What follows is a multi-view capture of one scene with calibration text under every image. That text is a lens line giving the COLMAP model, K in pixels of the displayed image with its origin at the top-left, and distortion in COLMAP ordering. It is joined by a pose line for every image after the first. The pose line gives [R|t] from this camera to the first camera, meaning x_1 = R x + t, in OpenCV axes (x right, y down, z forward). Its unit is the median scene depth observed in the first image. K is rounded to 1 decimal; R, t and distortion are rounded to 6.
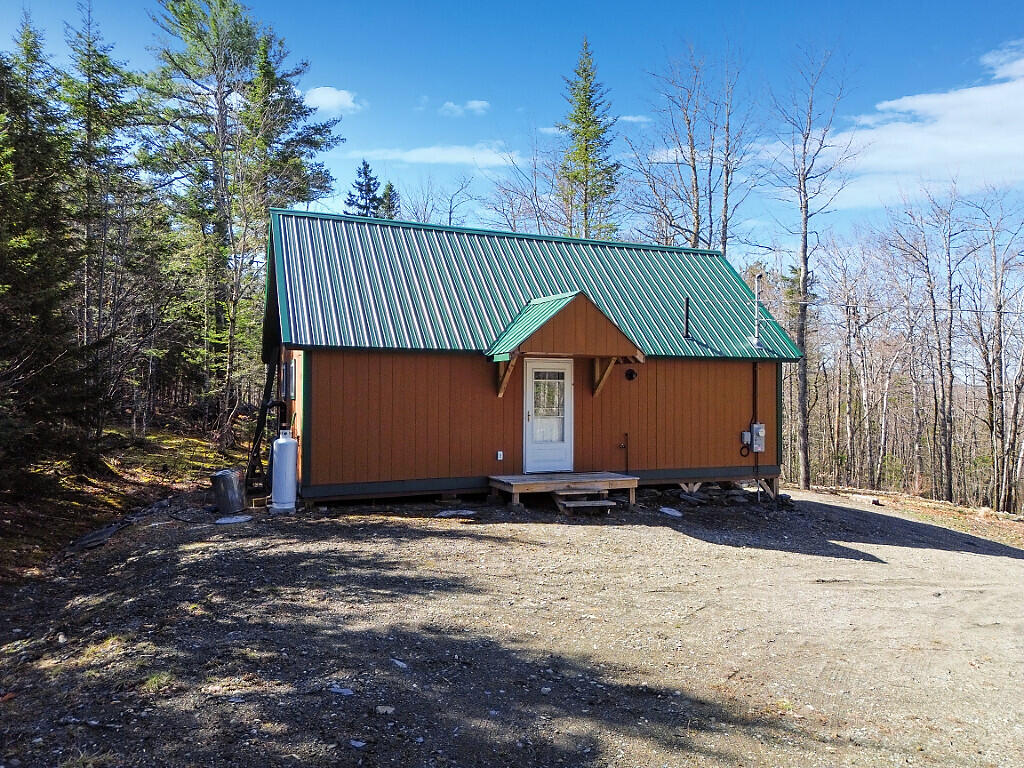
lens RADIAL K [[722.1, 0, 513.5], [0, 722.1, 378.2], [0, 0, 1]] dist [0.088602, -0.080250]
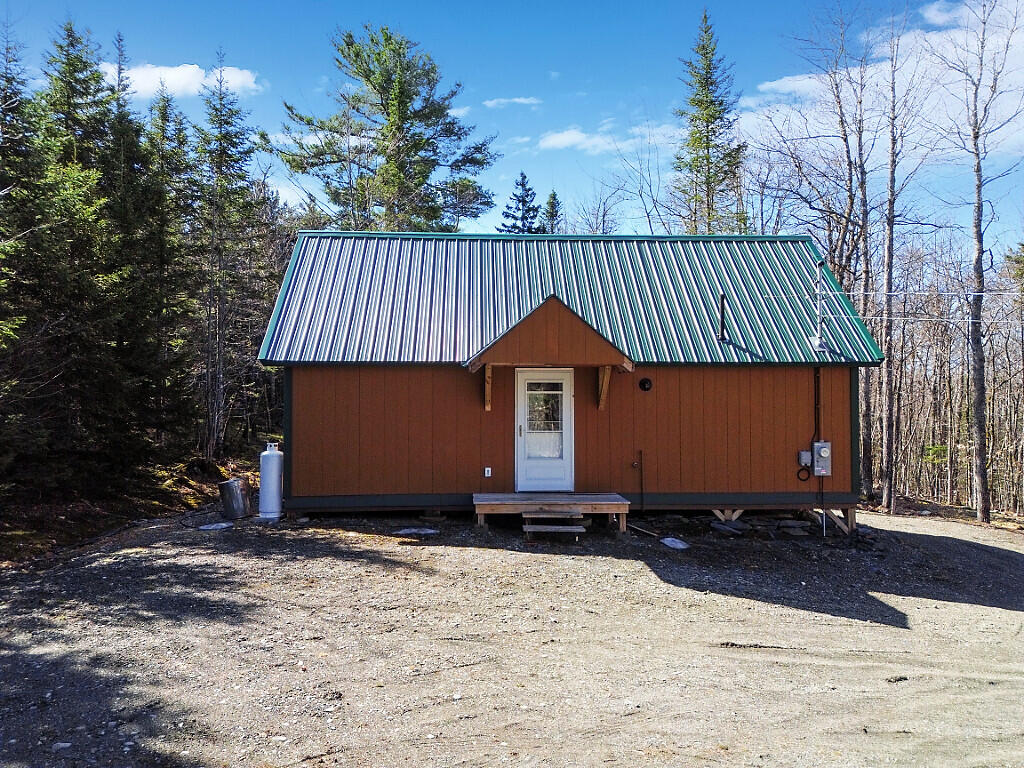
lens RADIAL K [[722.1, 0, 513.5], [0, 722.1, 378.2], [0, 0, 1]] dist [0.088602, -0.080250]
pose [[0.944133, -0.013125, -0.329302, 0.311512], [0.010690, 0.999901, -0.009203, -0.006295], [0.329390, 0.005168, 0.944180, 0.111844]]
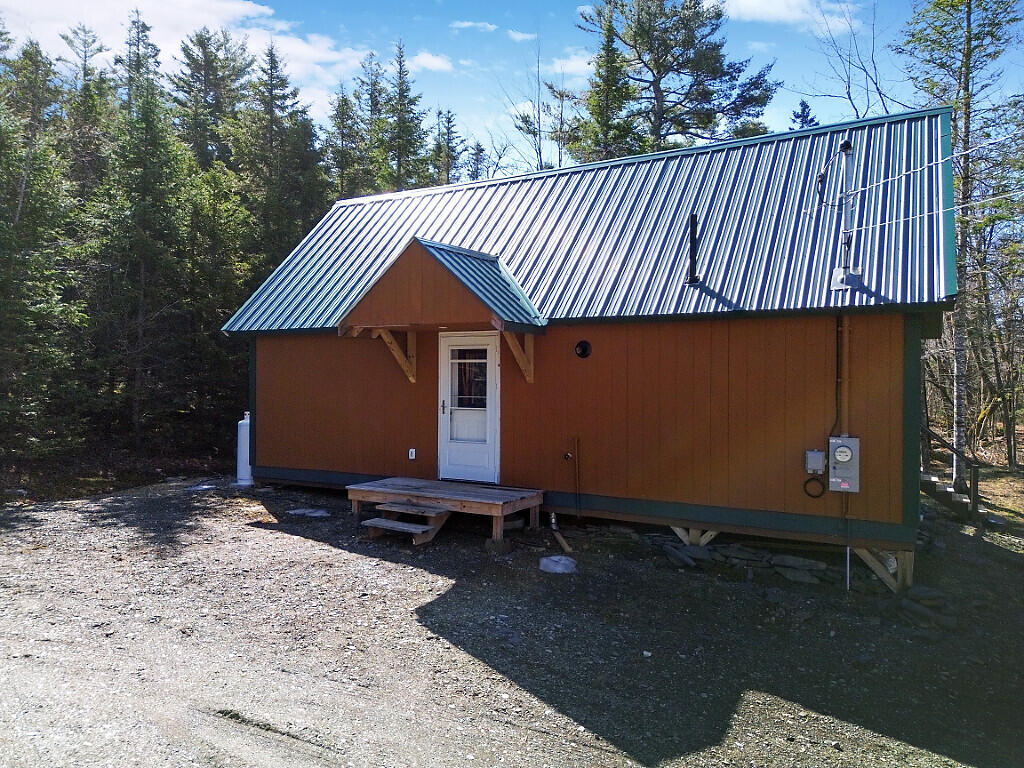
lens RADIAL K [[722.1, 0, 513.5], [0, 722.1, 378.2], [0, 0, 1]] dist [0.088602, -0.080250]
pose [[0.620916, -0.000725, -0.783877, 0.661606], [0.013484, 0.999862, 0.009755, 0.014766], [0.783761, -0.016627, 0.620840, 0.557038]]
